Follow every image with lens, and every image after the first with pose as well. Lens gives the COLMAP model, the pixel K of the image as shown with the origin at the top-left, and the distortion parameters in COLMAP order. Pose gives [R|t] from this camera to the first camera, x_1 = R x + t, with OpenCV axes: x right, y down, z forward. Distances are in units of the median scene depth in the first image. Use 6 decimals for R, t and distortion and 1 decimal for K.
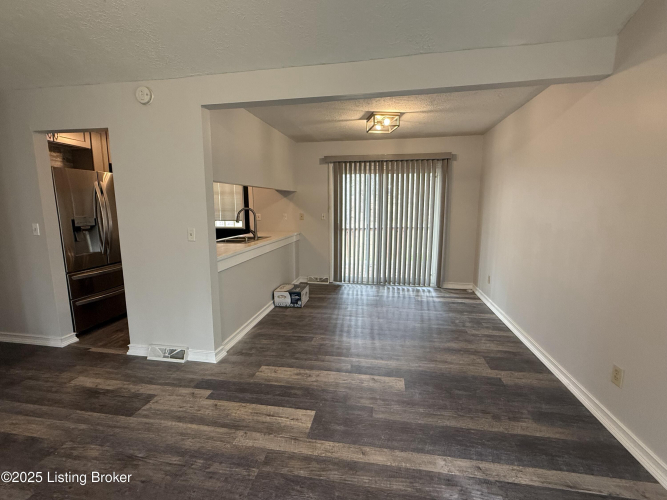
lens RADIAL K [[306.0, 0, 331.5], [0, 306.0, 248.7], [0, 0, 1]] dist [0.000579, 0.000513]
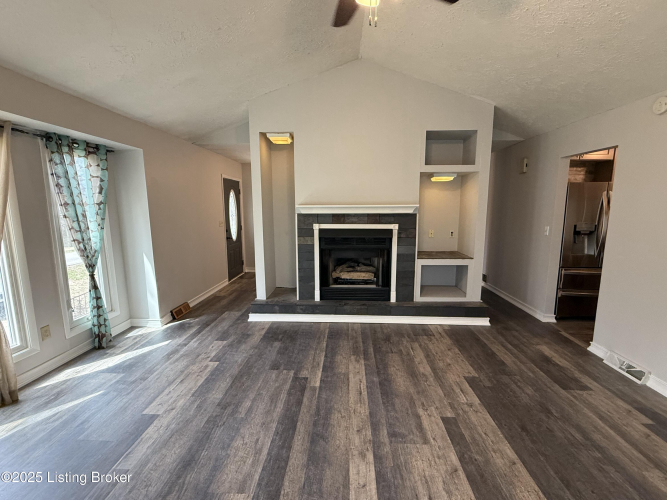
lens RADIAL K [[306.0, 0, 332.8], [0, 306.0, 249.6], [0, 0, 1]] dist [0.000579, 0.000513]
pose [[0.129906, 0.146474, -0.980648, 0.274477], [-0.140139, 0.981812, 0.128084, -0.024808], [0.981573, 0.120788, 0.148070, -0.125694]]
